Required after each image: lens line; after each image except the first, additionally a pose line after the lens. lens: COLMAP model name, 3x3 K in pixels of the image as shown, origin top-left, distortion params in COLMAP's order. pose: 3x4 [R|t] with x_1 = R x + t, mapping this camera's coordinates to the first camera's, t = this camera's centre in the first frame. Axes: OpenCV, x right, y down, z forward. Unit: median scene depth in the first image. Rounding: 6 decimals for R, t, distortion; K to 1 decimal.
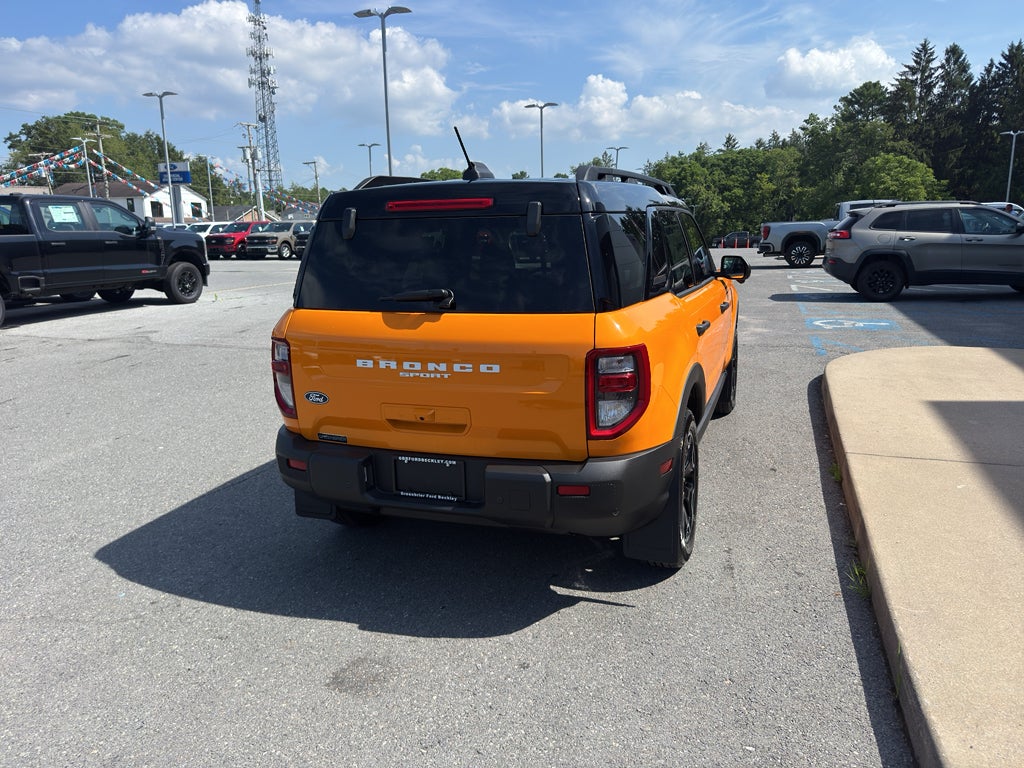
lens RADIAL K [[721.3, 0, 529.8], [0, 721.3, 373.4], [0, 0, 1]] dist [0.038119, -0.048379]
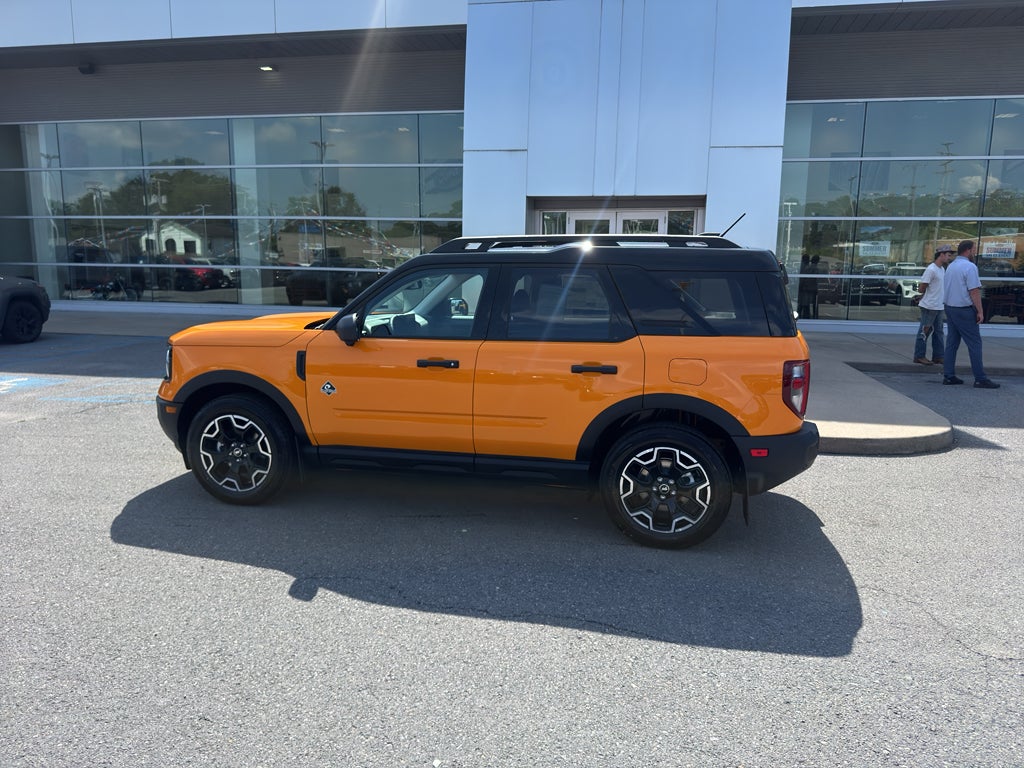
lens RADIAL K [[721.3, 0, 521.2], [0, 721.3, 389.4], [0, 0, 1]] dist [0.038119, -0.048379]
pose [[-0.117339, -0.149249, 0.981813, -1.081386], [0.186924, 0.967652, 0.169436, -0.215729], [-0.975342, 0.203406, -0.085645, 1.112215]]
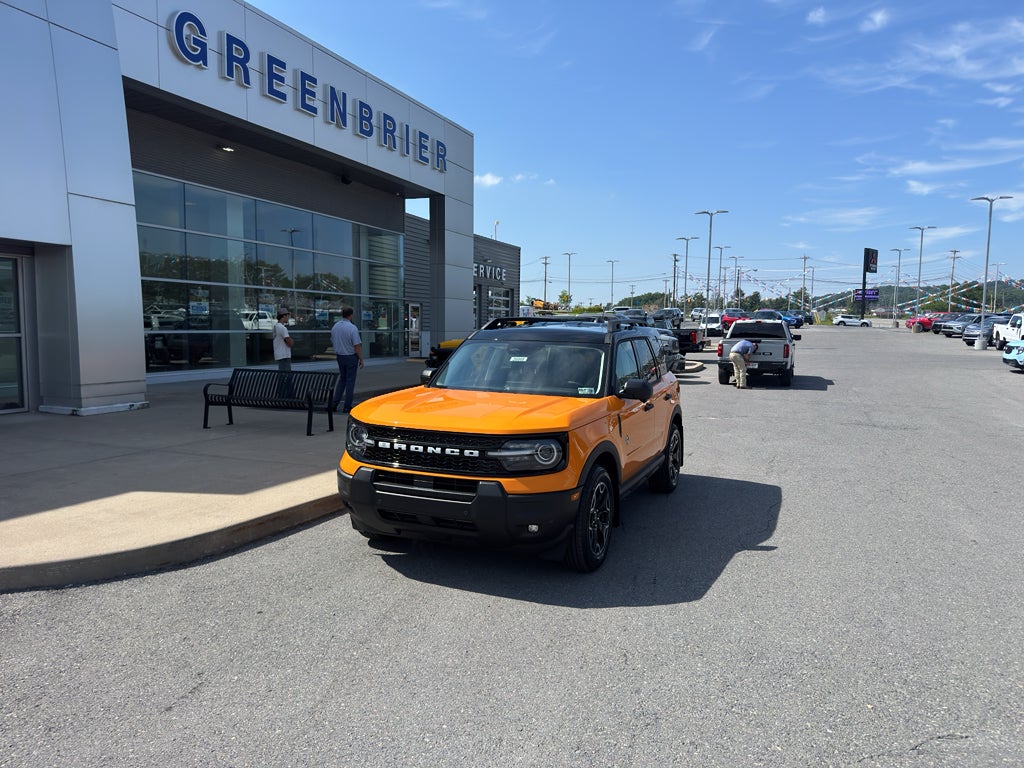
lens RADIAL K [[721.3, 0, 524.1], [0, 721.3, 384.3], [0, 0, 1]] dist [0.038119, -0.048379]
pose [[-0.998129, 0.003819, 0.061027, 0.026168], [0.020574, 0.960829, 0.276376, -0.538414], [-0.057581, 0.277115, -0.959110, 2.465619]]
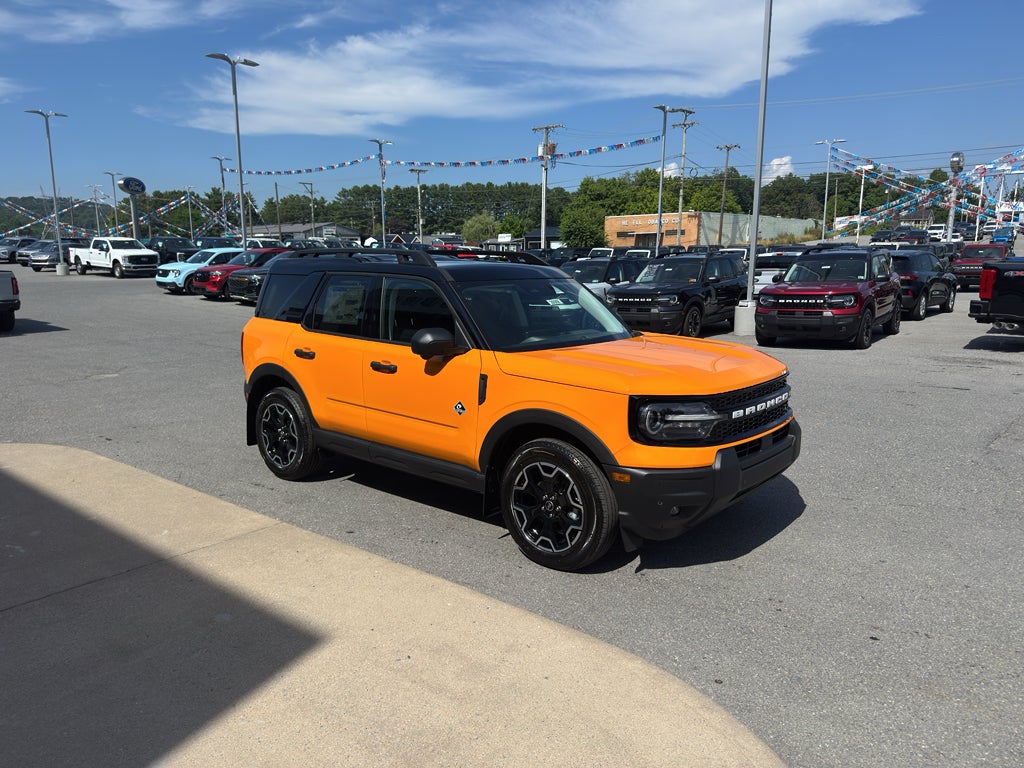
lens RADIAL K [[721.3, 0, 530.5], [0, 721.3, 382.5], [0, 0, 1]] dist [0.038119, -0.048379]
pose [[-0.355975, 0.186851, -0.915625, 1.156392], [-0.175073, 0.949124, 0.261751, -0.382590], [0.917950, 0.253478, -0.305151, 1.519118]]
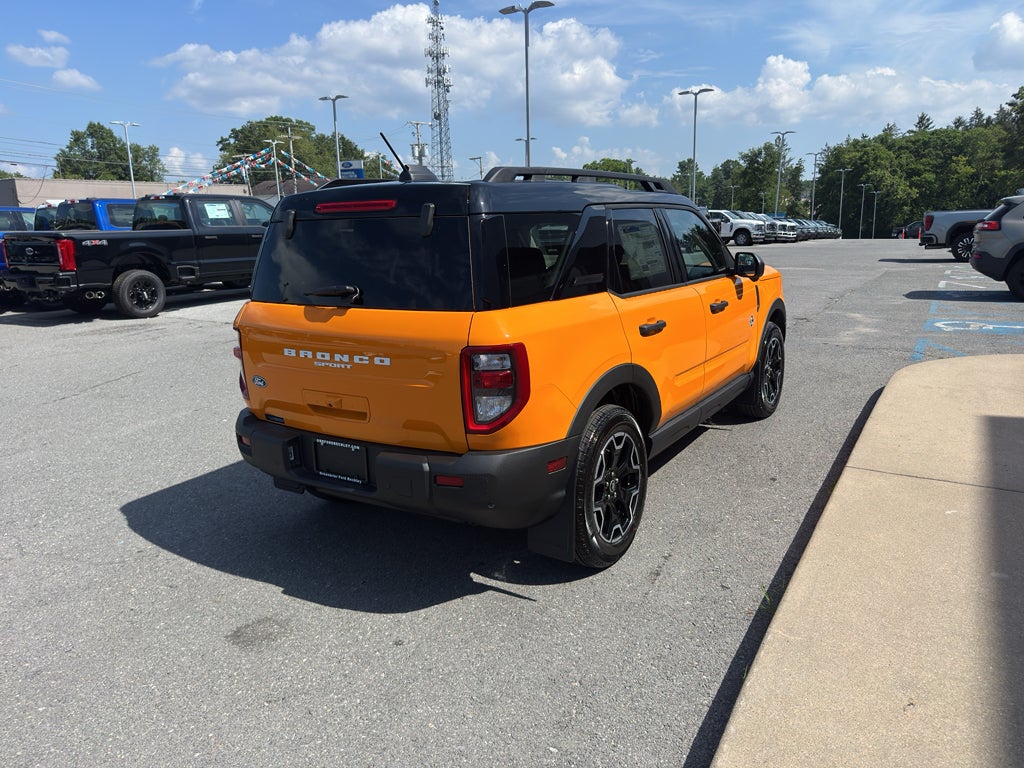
lens RADIAL K [[721.3, 0, 522.0], [0, 721.3, 377.1], [0, 0, 1]] dist [0.038119, -0.048379]
pose [[0.973858, 0.042193, -0.223205, 0.227932], [-0.038453, 0.999038, 0.021081, -0.008160], [0.223880, -0.011947, 0.974543, 0.005618]]
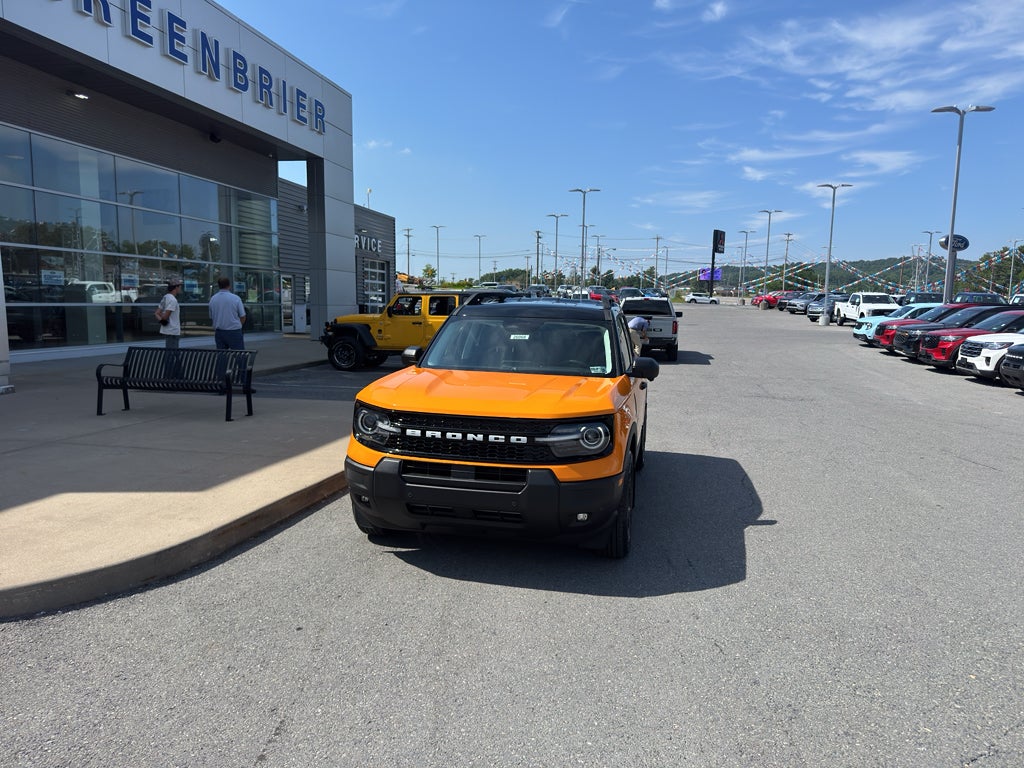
lens RADIAL K [[721.3, 0, 523.3], [0, 721.3, 388.6], [0, 0, 1]] dist [0.038119, -0.048379]
pose [[-0.991038, 0.017053, -0.132490, 0.275487], [-0.025727, 0.948884, 0.314574, -0.524531], [0.131082, 0.315163, -0.939941, 2.385990]]
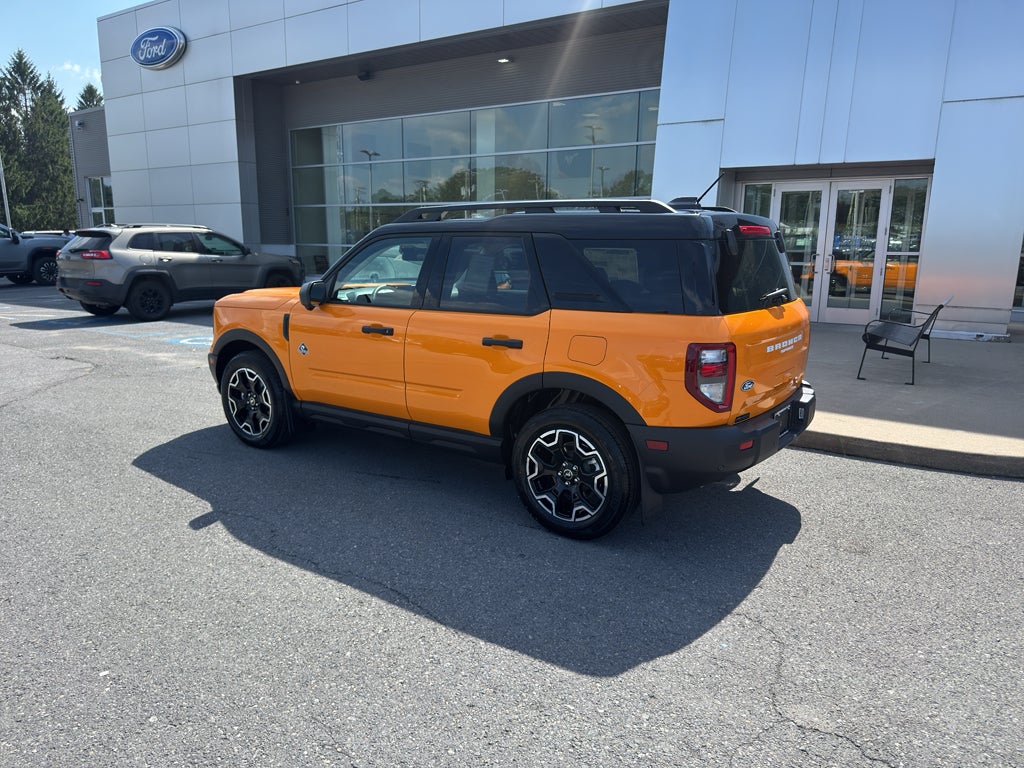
lens RADIAL K [[721.3, 0, 518.9], [0, 721.3, 375.9], [0, 0, 1]] dist [0.038119, -0.048379]
pose [[0.276113, -0.149963, 0.949354, -1.029040], [0.174782, 0.979117, 0.103830, -0.115345], [-0.945099, 0.137262, 0.296557, 0.661148]]
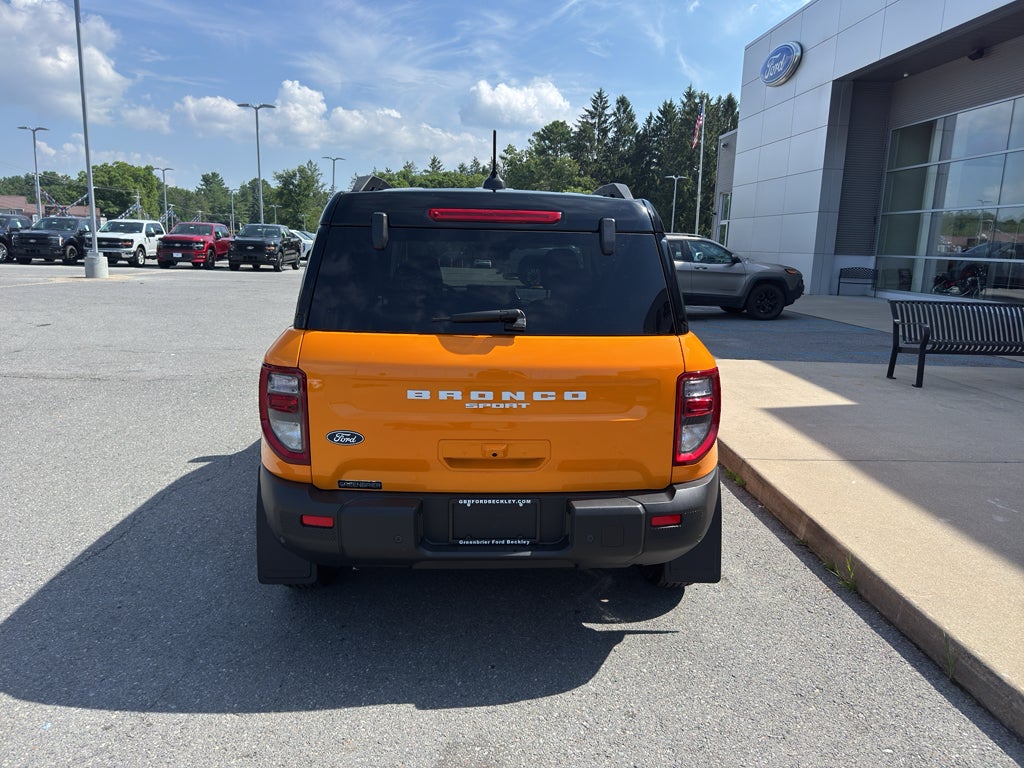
lens RADIAL K [[721.3, 0, 525.2], [0, 721.3, 374.0], [0, 0, 1]] dist [0.038119, -0.048379]
pose [[0.924478, -0.022249, 0.380587, -0.278168], [0.029624, 0.999470, -0.013530, -0.014572], [-0.380084, 0.023782, 0.924646, 0.103343]]
